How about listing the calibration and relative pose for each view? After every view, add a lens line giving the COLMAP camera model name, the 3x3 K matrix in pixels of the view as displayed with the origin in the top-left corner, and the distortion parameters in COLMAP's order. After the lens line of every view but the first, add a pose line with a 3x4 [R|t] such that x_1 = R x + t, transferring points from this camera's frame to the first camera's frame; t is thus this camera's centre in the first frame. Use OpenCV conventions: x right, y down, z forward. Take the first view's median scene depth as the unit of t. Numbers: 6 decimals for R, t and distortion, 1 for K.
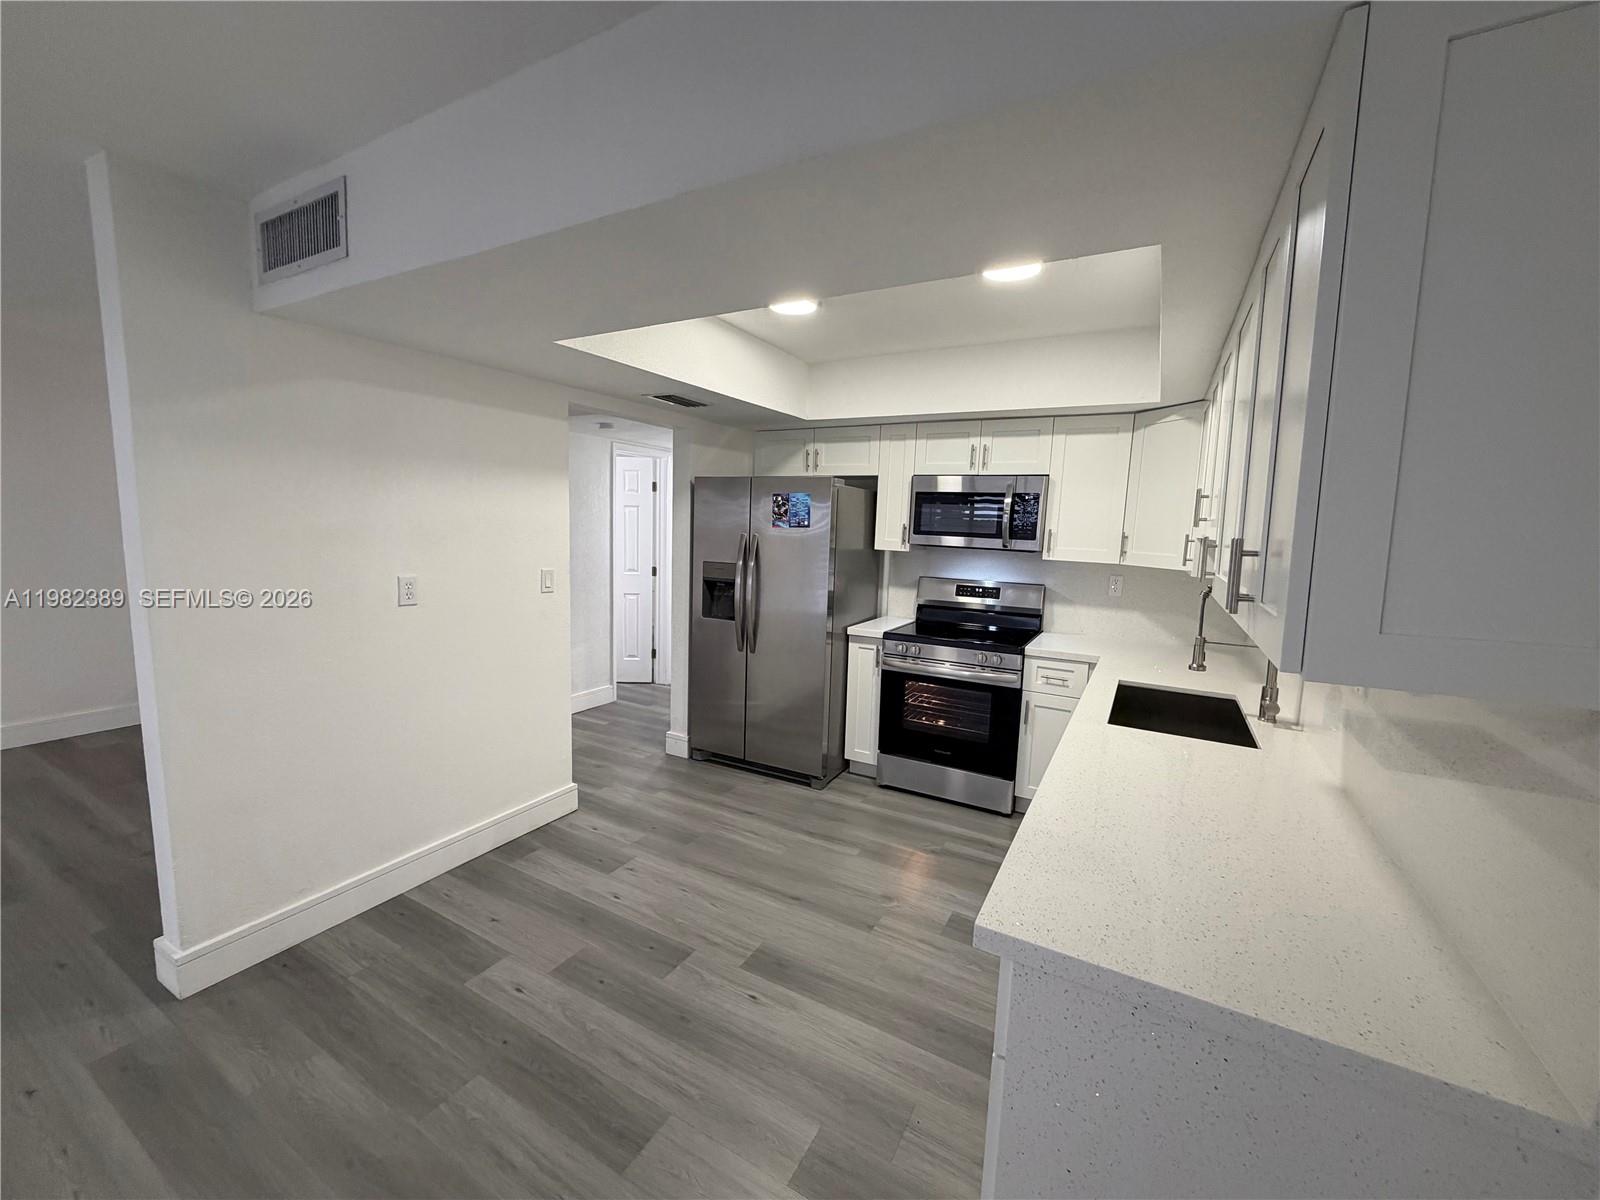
lens RADIAL K [[638.5, 0, 797.1], [0, 638.5, 602.2], [0, 0, 1]] dist [0.001855, -0.000307]
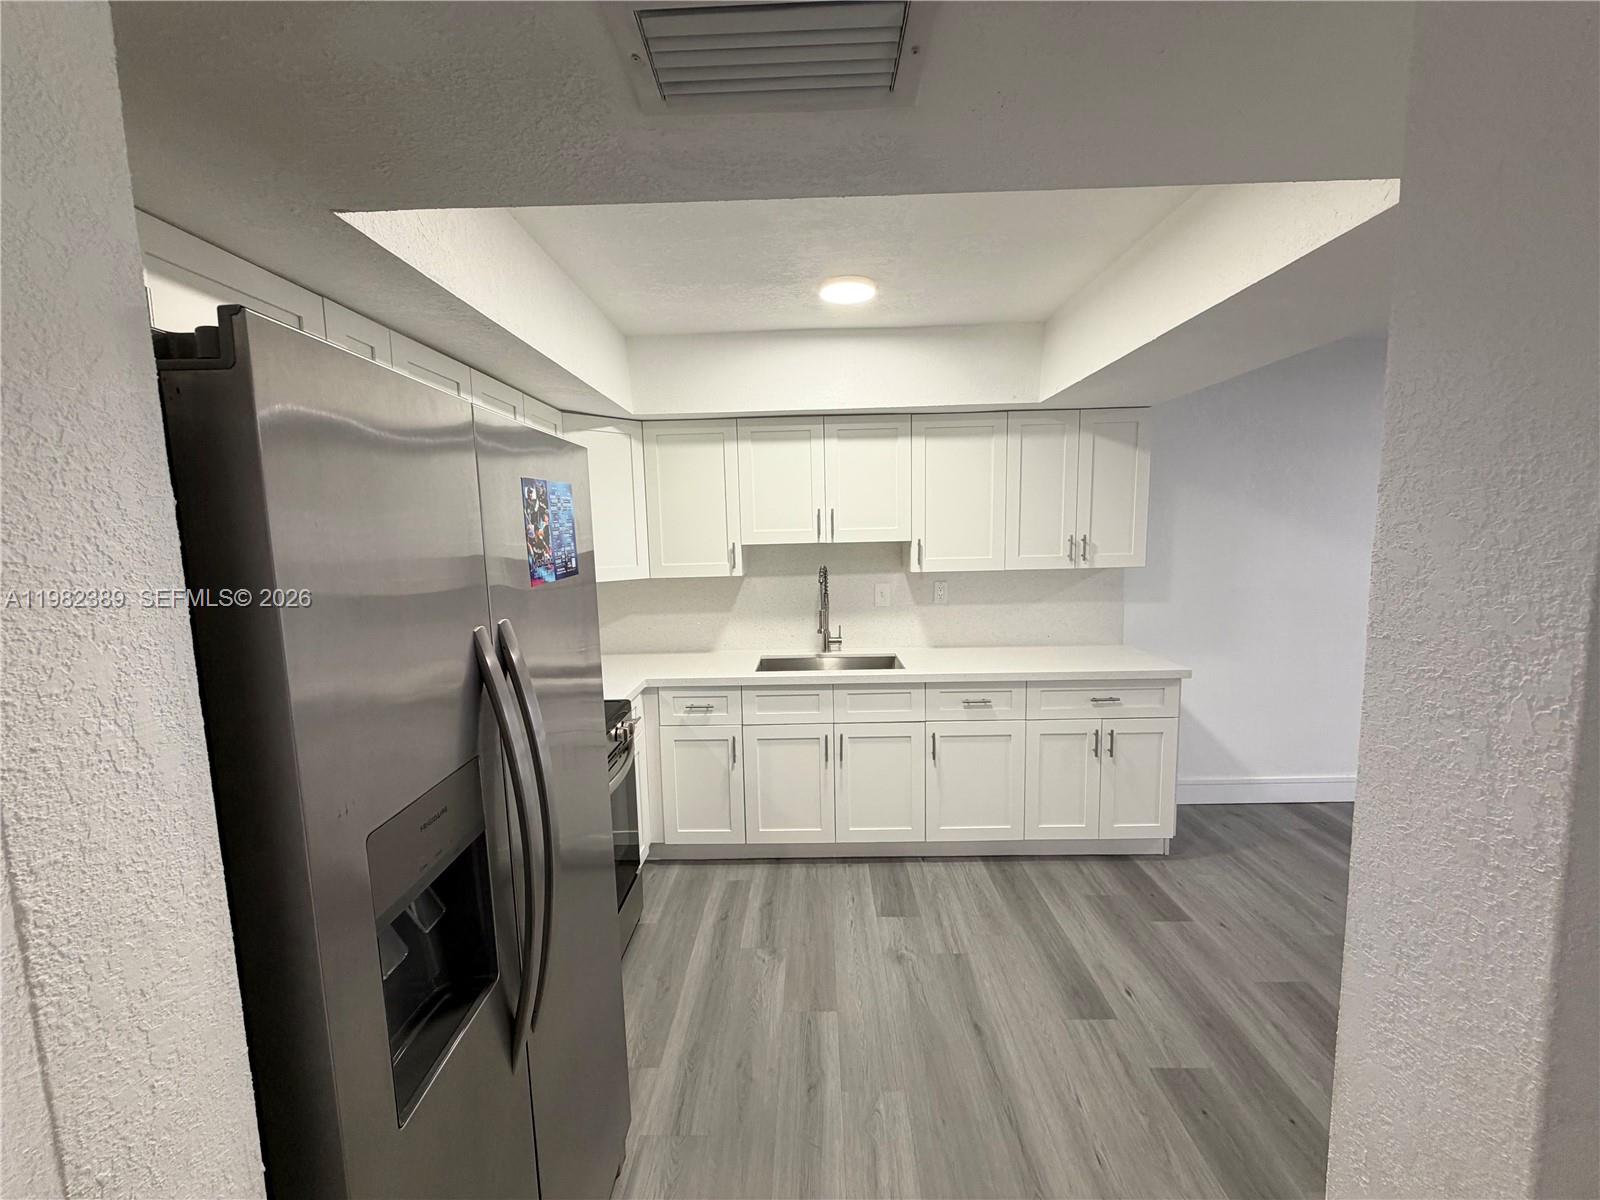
lens RADIAL K [[638.5, 0, 798.6], [0, 638.5, 602.8], [0, 0, 1]] dist [0.001855, -0.000307]
pose [[-0.474162, -0.117891, 0.872509, -0.383199], [0.120554, 0.972968, 0.196979, -0.160931], [-0.872145, 0.198584, -0.447132, 1.067827]]
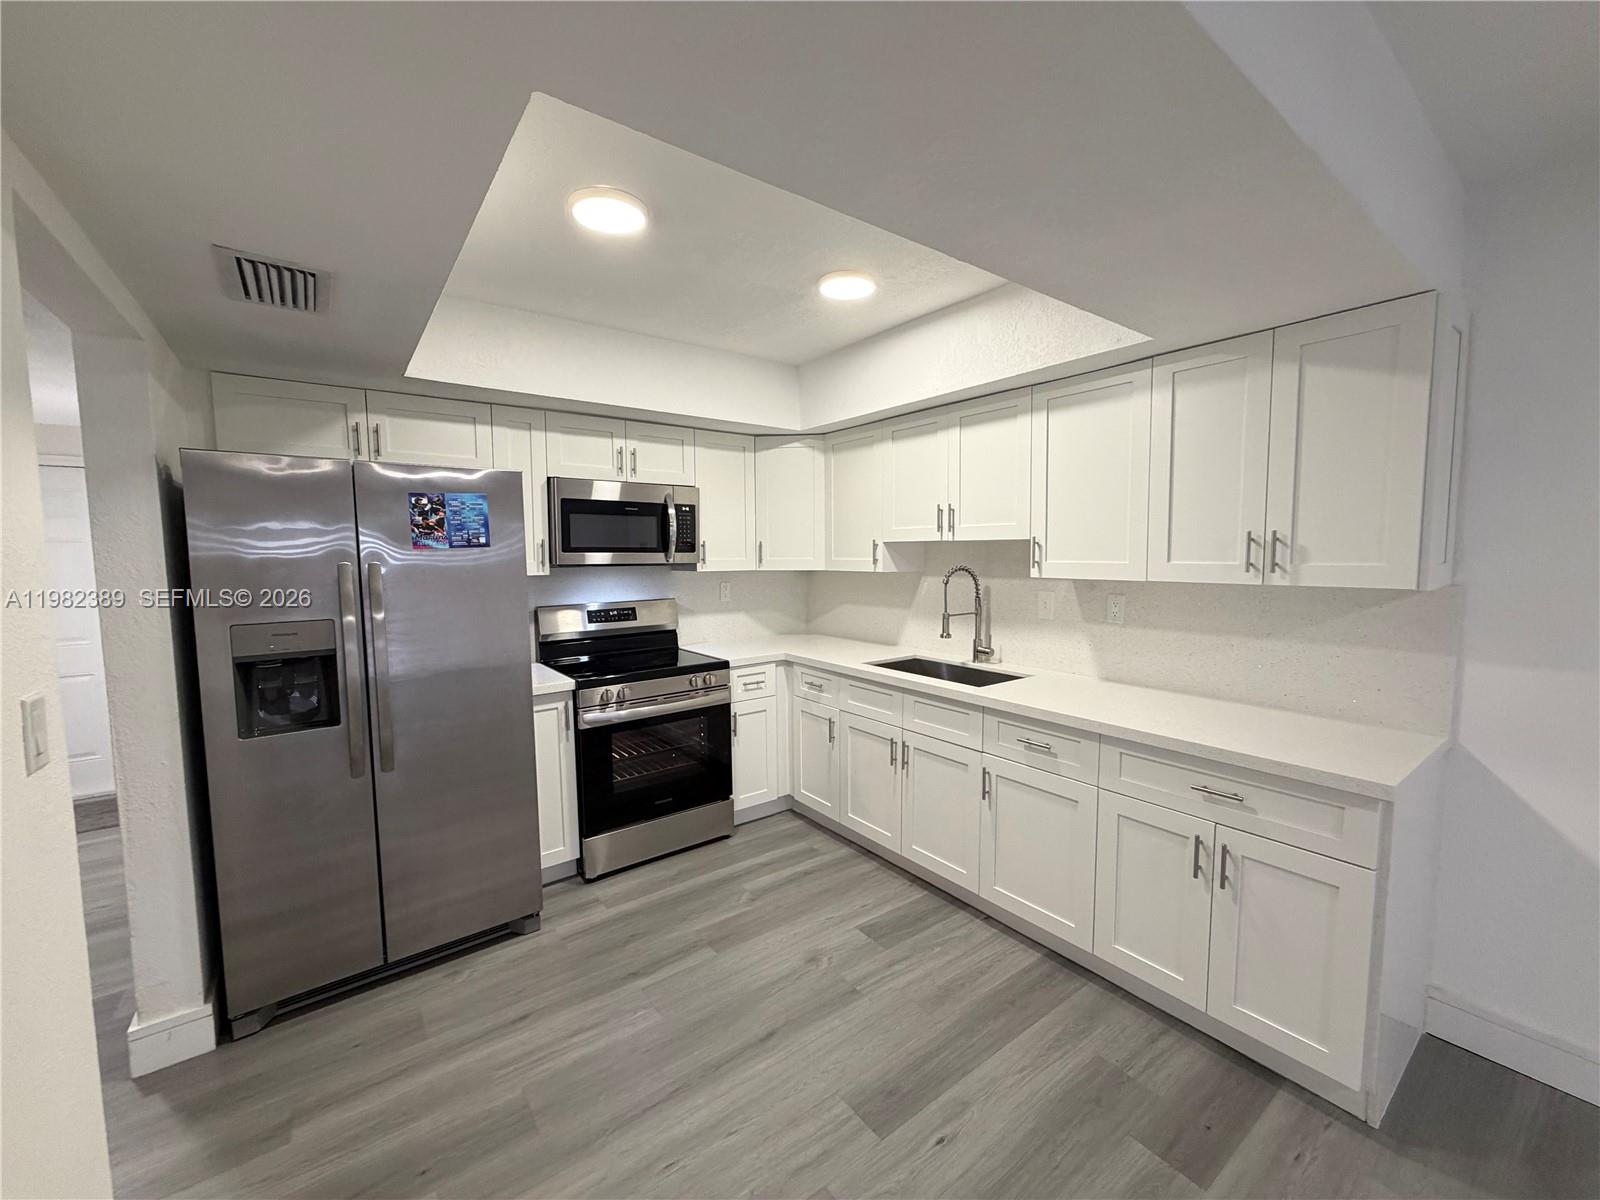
lens RADIAL K [[638.5, 0, 797.3], [0, 638.5, 602.5], [0, 0, 1]] dist [0.001855, -0.000307]
pose [[0.405317, -0.109677, 0.907573, -0.454920], [0.135268, 0.989044, 0.059113, -0.057225], [-0.904113, 0.098807, 0.415712, 0.454164]]
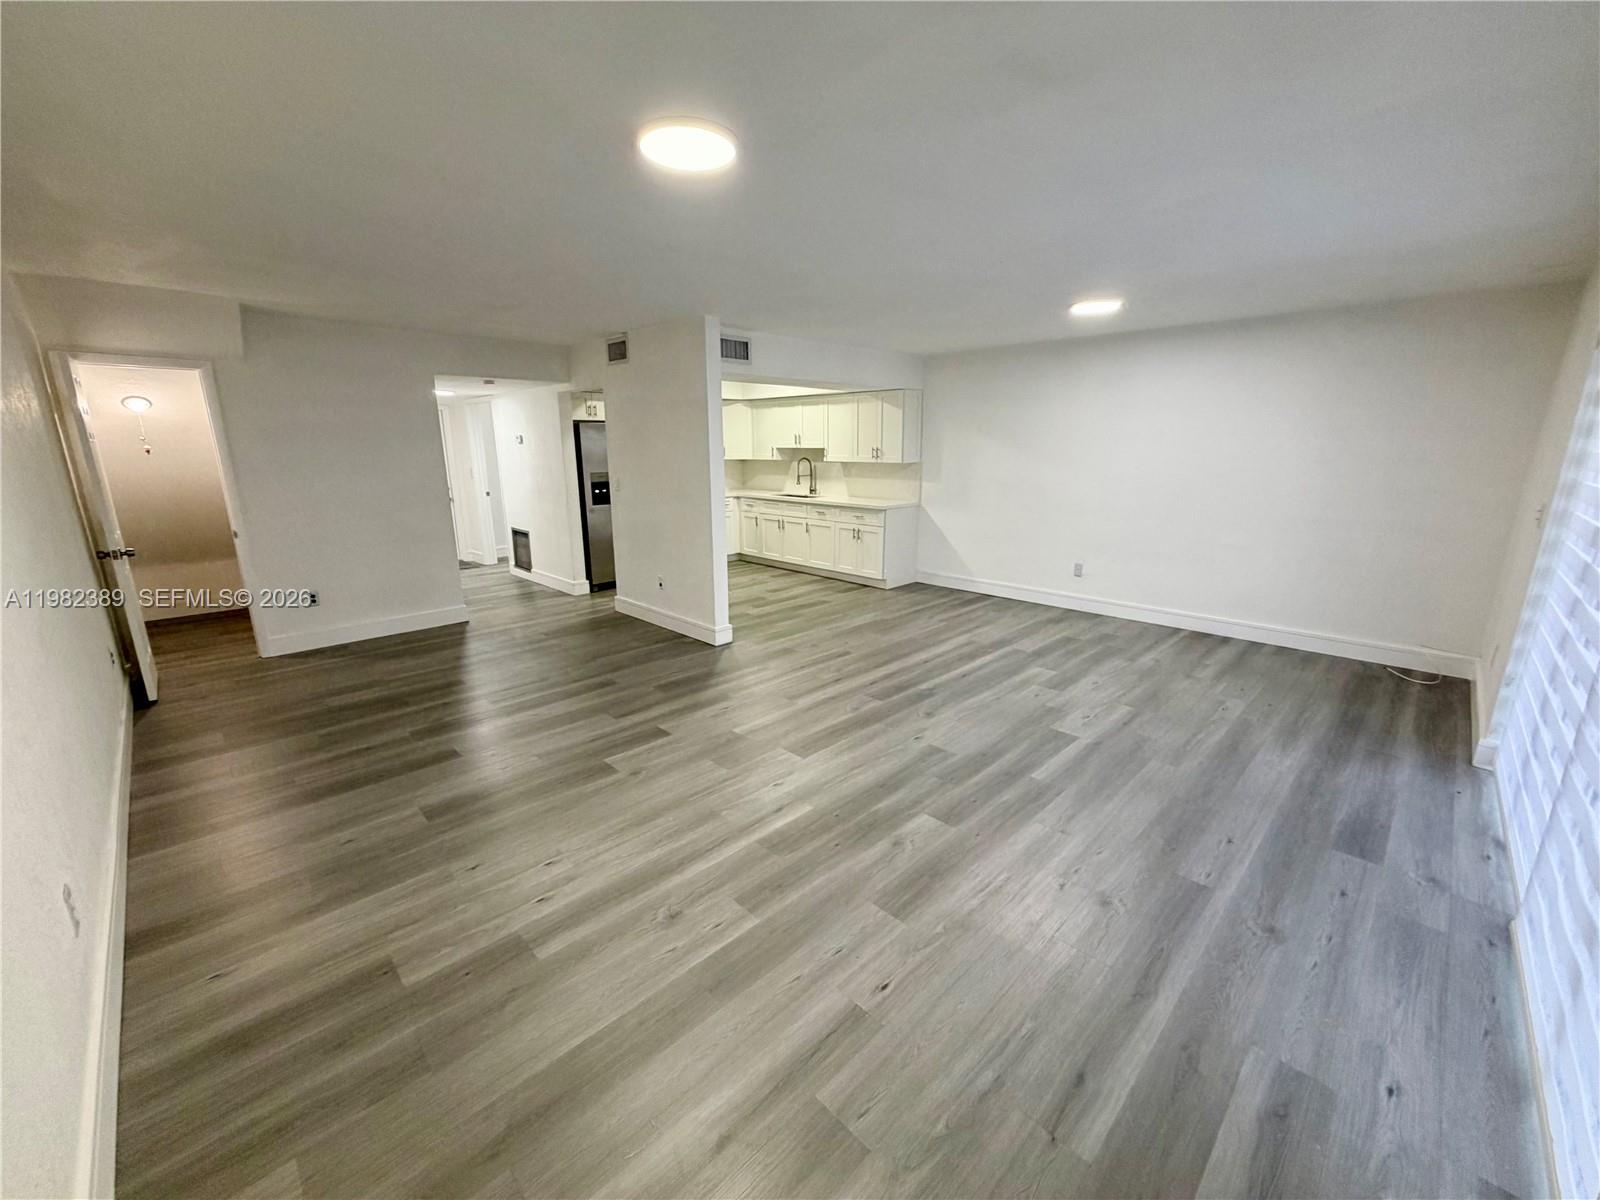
lens RADIAL K [[638.5, 0, 797.6], [0, 638.5, 599.5], [0, 0, 1]] dist [0.001855, -0.000307]
pose [[0.274057, -0.260009, 0.925899, -1.858867], [0.131550, 0.963845, 0.231727, -0.066873], [-0.952674, 0.058295, 0.298353, -0.029276]]
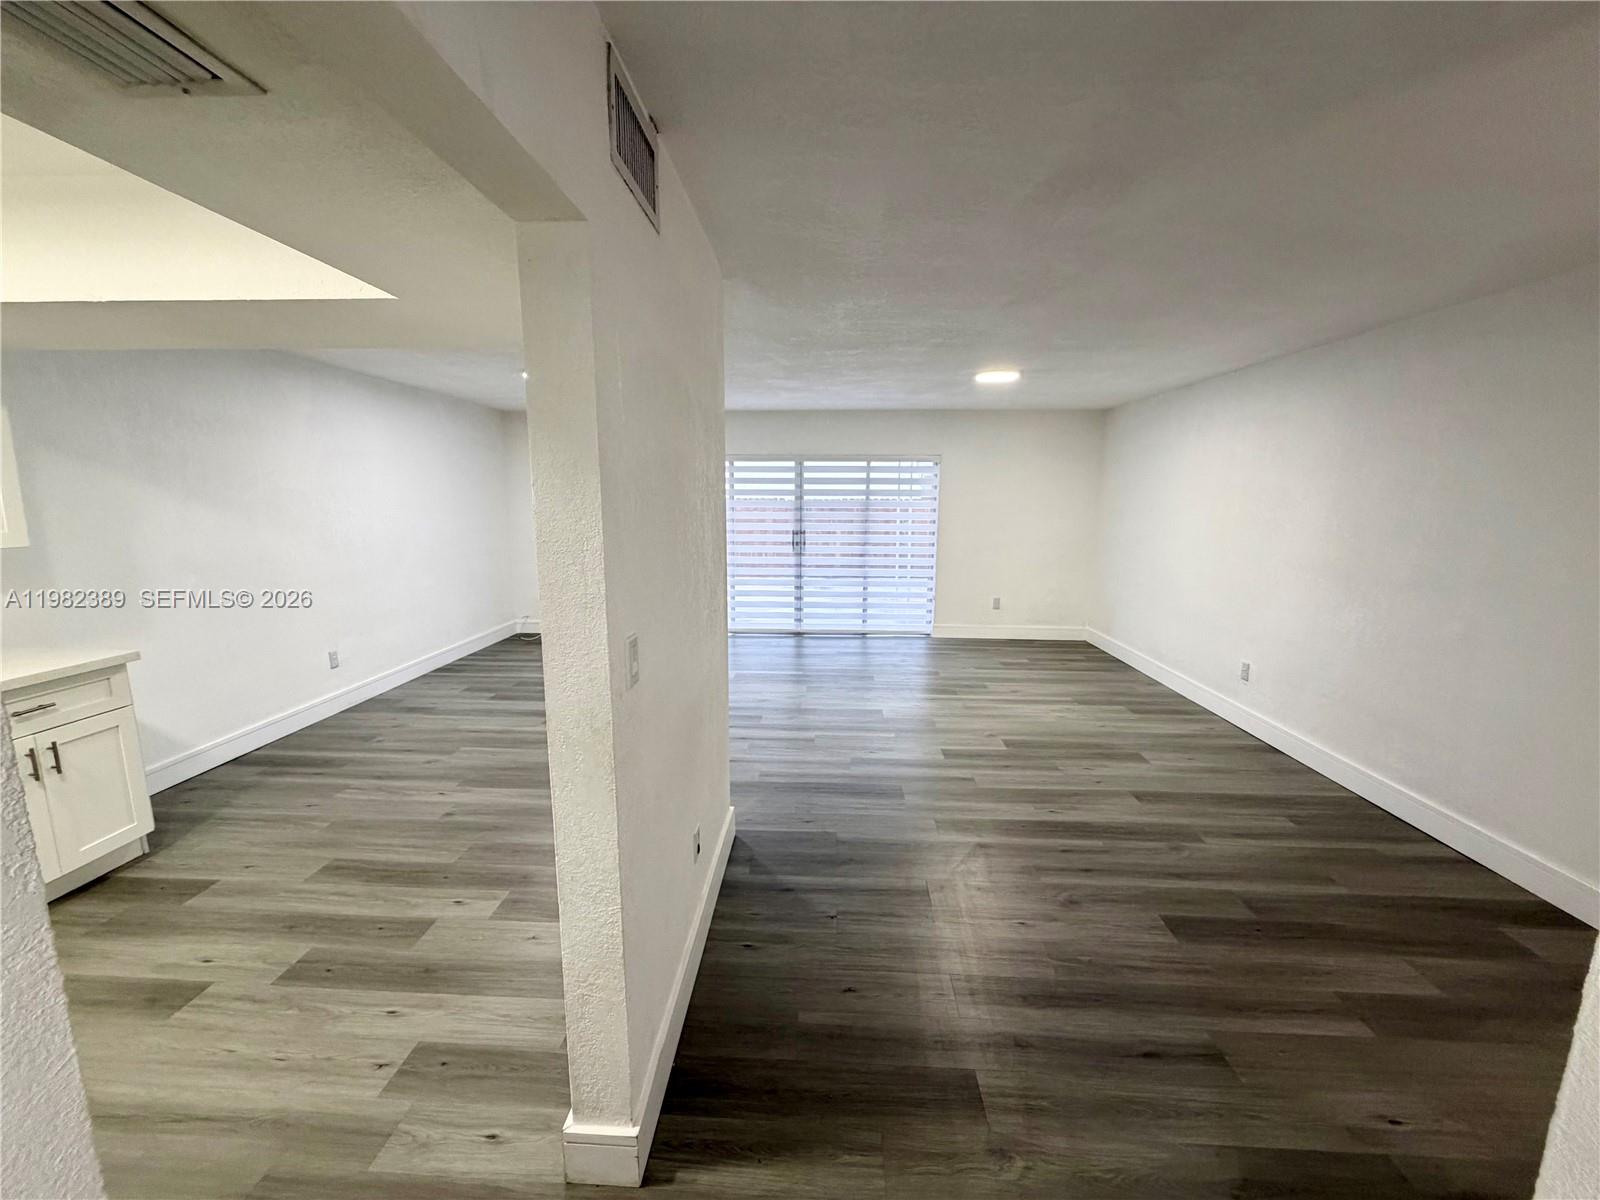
lens RADIAL K [[638.5, 0, 795.7], [0, 638.5, 599.7], [0, 0, 1]] dist [0.001855, -0.000307]
pose [[-0.895192, 0.036981, -0.444144, -0.290712], [-0.087764, 0.962411, 0.257025, -0.185987], [0.436954, 0.269067, -0.858297, 1.281708]]
